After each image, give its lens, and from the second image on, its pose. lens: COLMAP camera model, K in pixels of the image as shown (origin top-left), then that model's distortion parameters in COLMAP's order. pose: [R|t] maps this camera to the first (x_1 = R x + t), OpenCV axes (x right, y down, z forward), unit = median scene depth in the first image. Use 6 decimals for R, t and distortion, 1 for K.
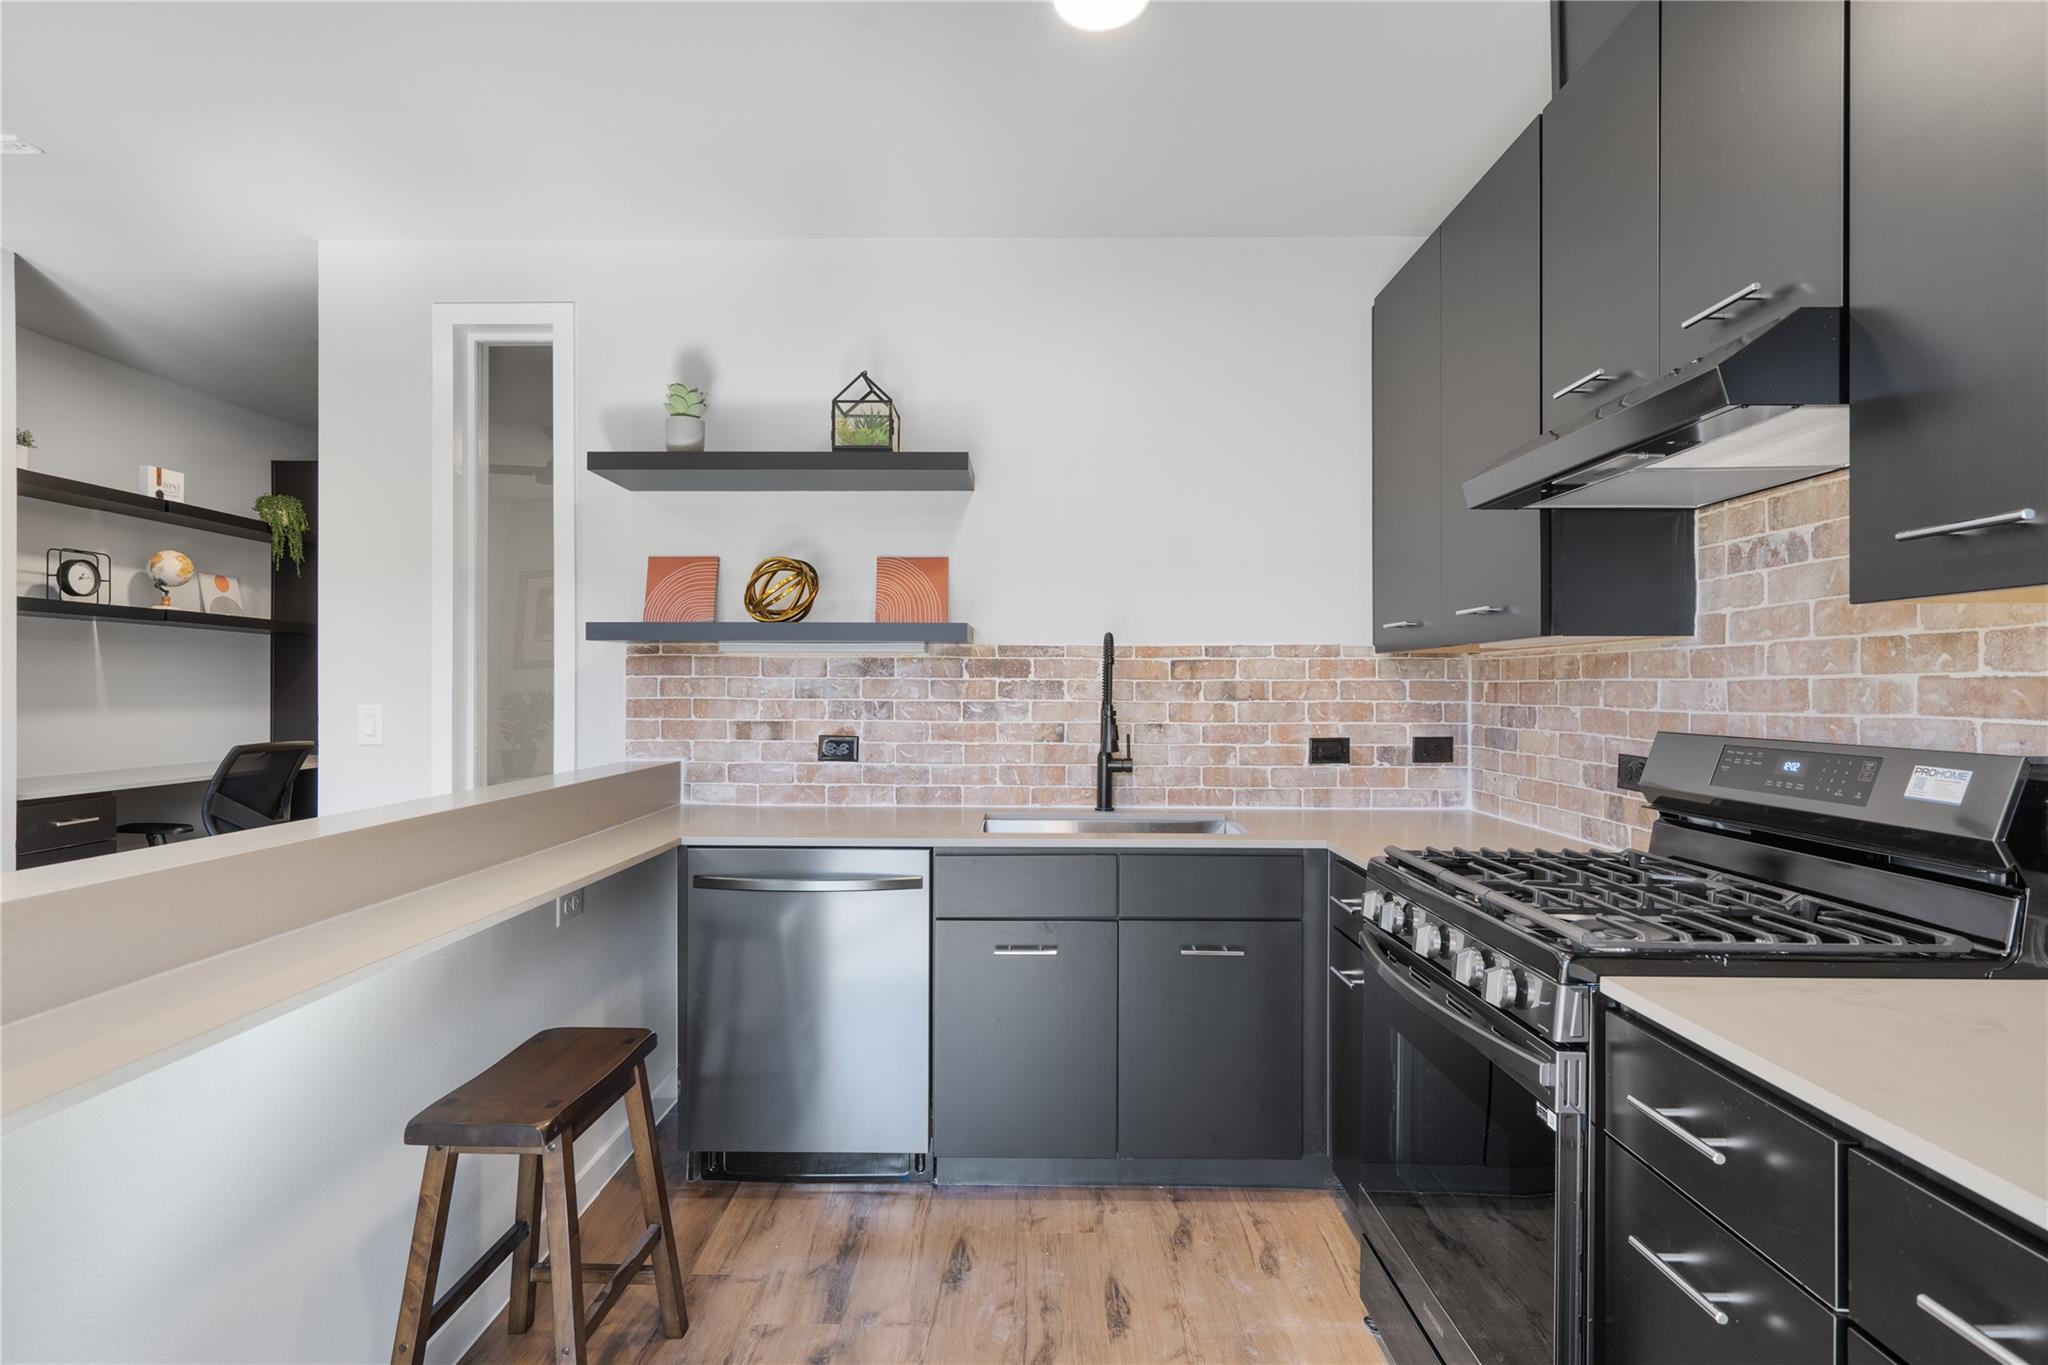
lens RADIAL K [[1012.6, 0, 1022.9], [0, 1012.6, 684.2], [0, 0, 1]] dist [0.000828, -0.000507]
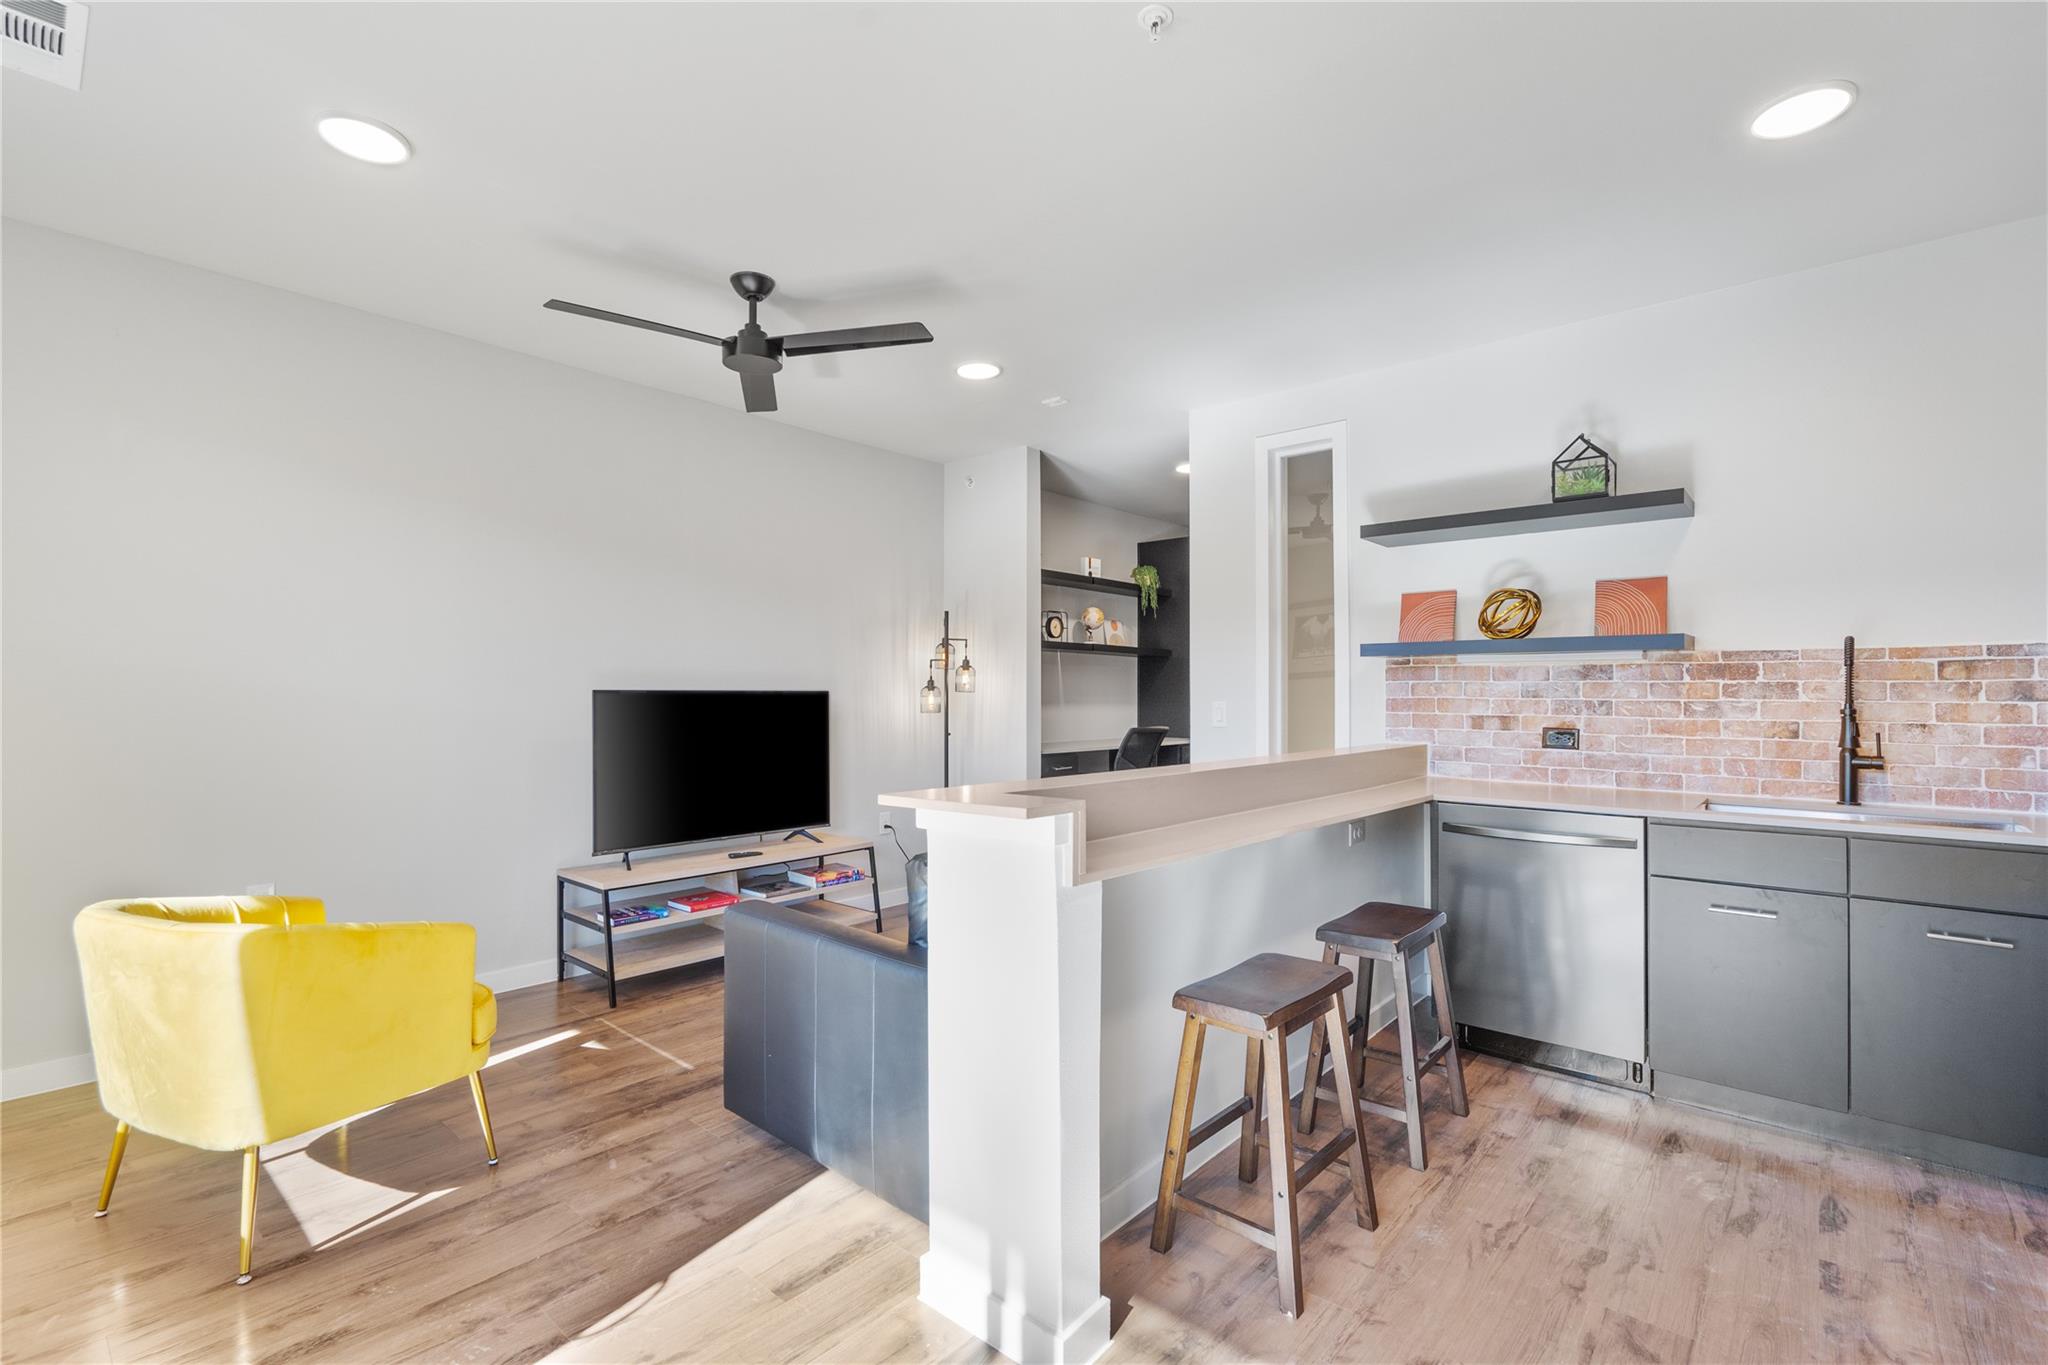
lens RADIAL K [[927.5, 0, 1015.5], [0, 927.5, 681.4], [0, 0, 1]] dist [-0.001268, 0.000816]
pose [[0.753078, -0.008796, -0.657872, 0.062306], [0.001059, 0.999926, -0.012157, 0.006995], [0.657930, 0.008458, 0.753031, -0.292617]]
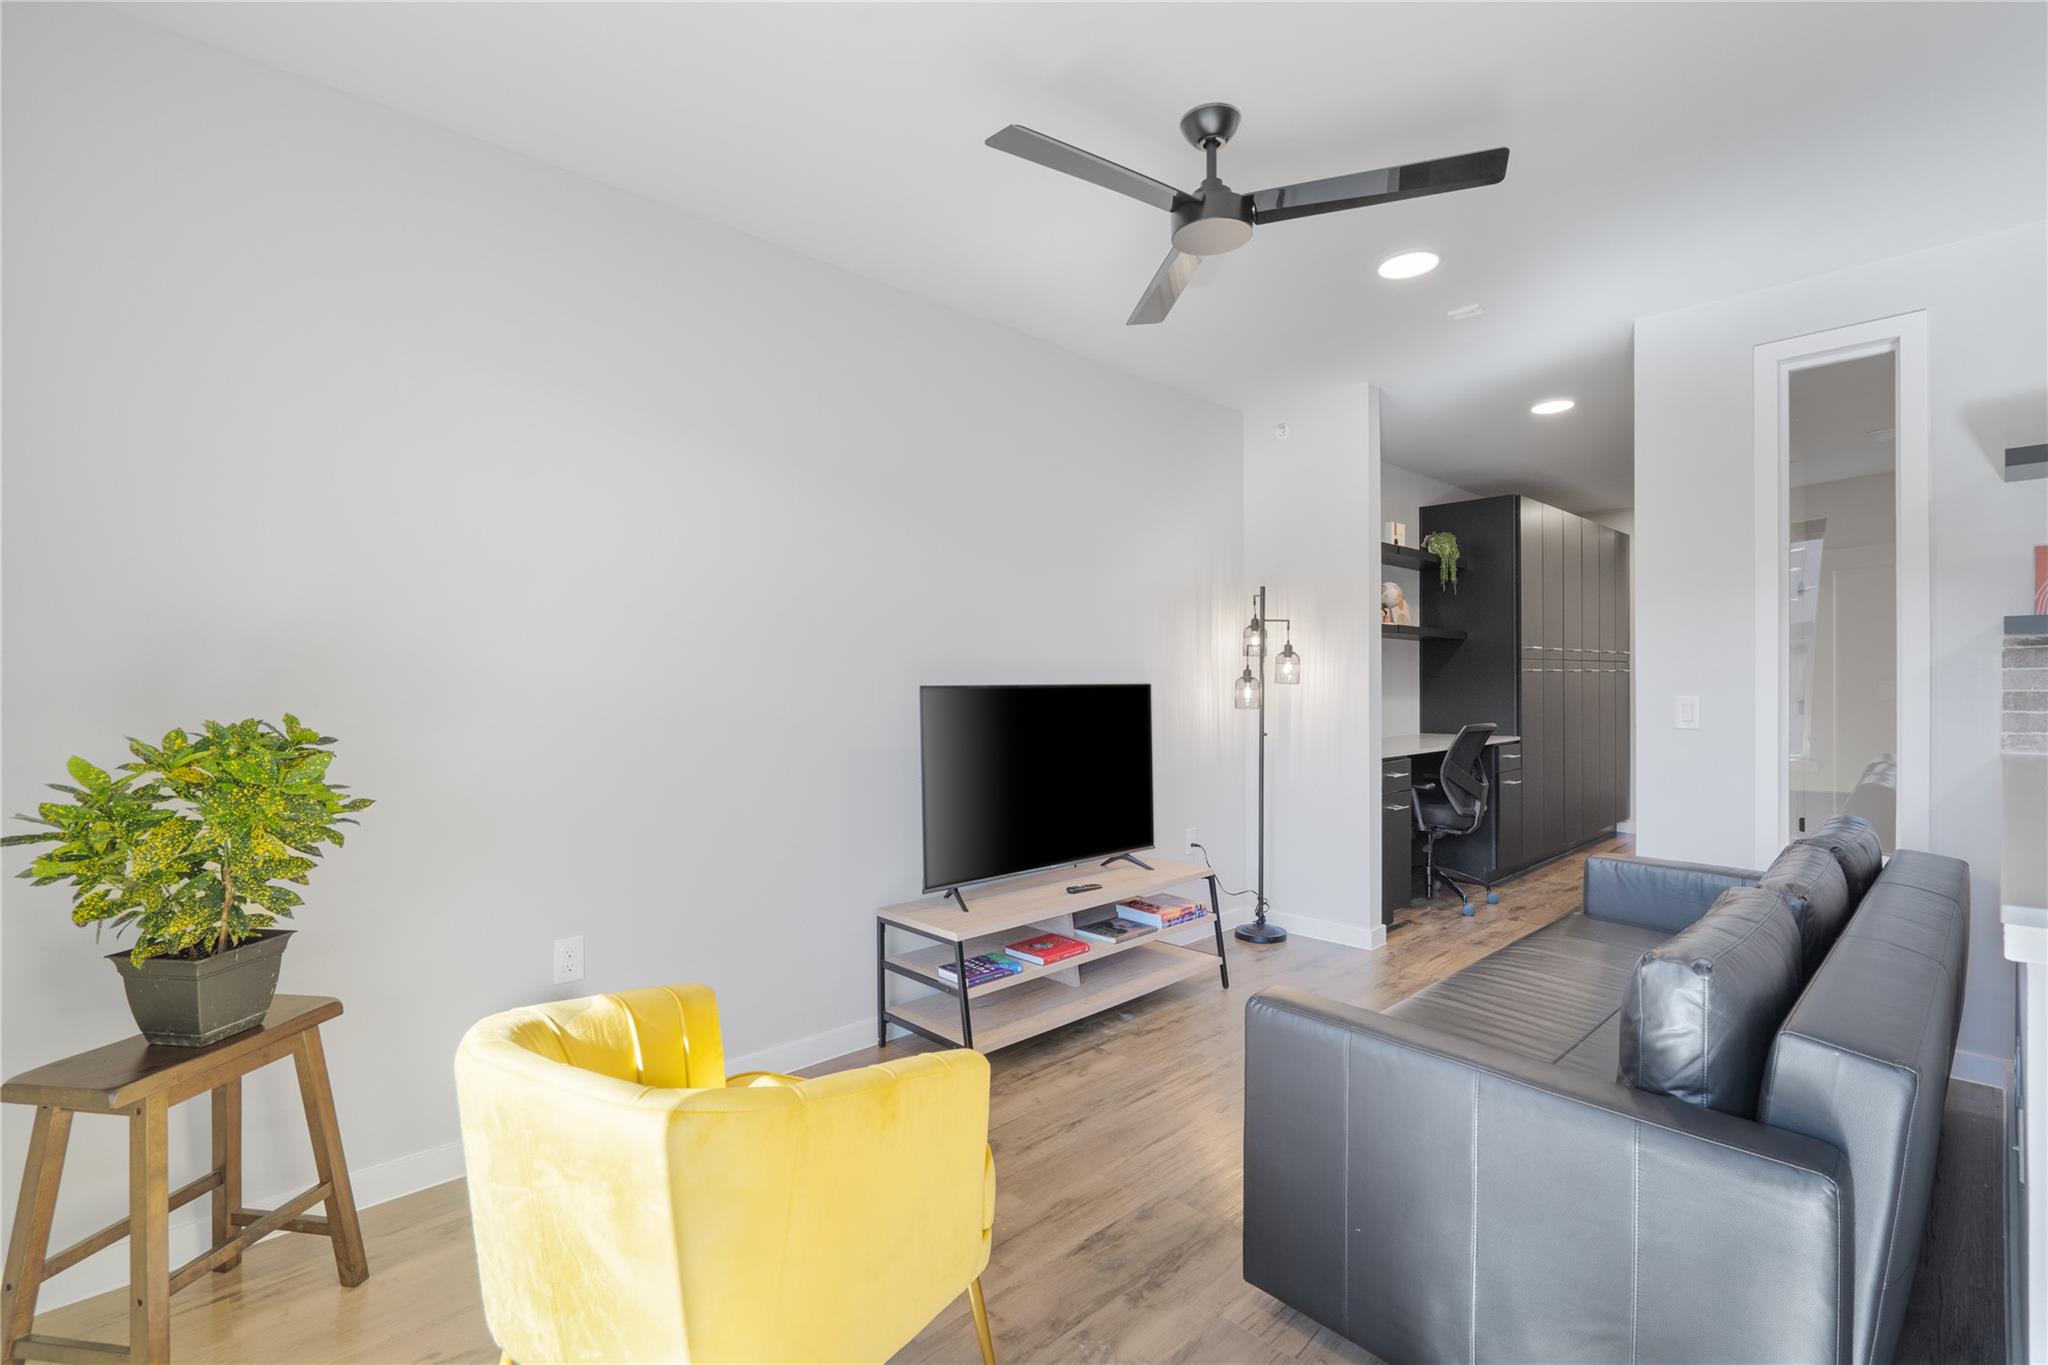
lens RADIAL K [[927.5, 0, 1020.3], [0, 927.5, 685.6], [0, 0, 1]] dist [-0.001268, 0.000816]
pose [[0.692562, -0.000594, -0.721358, -0.407324], [0.006333, 0.999966, 0.005257, -0.002035], [0.721331, -0.008209, 0.692542, -0.340237]]
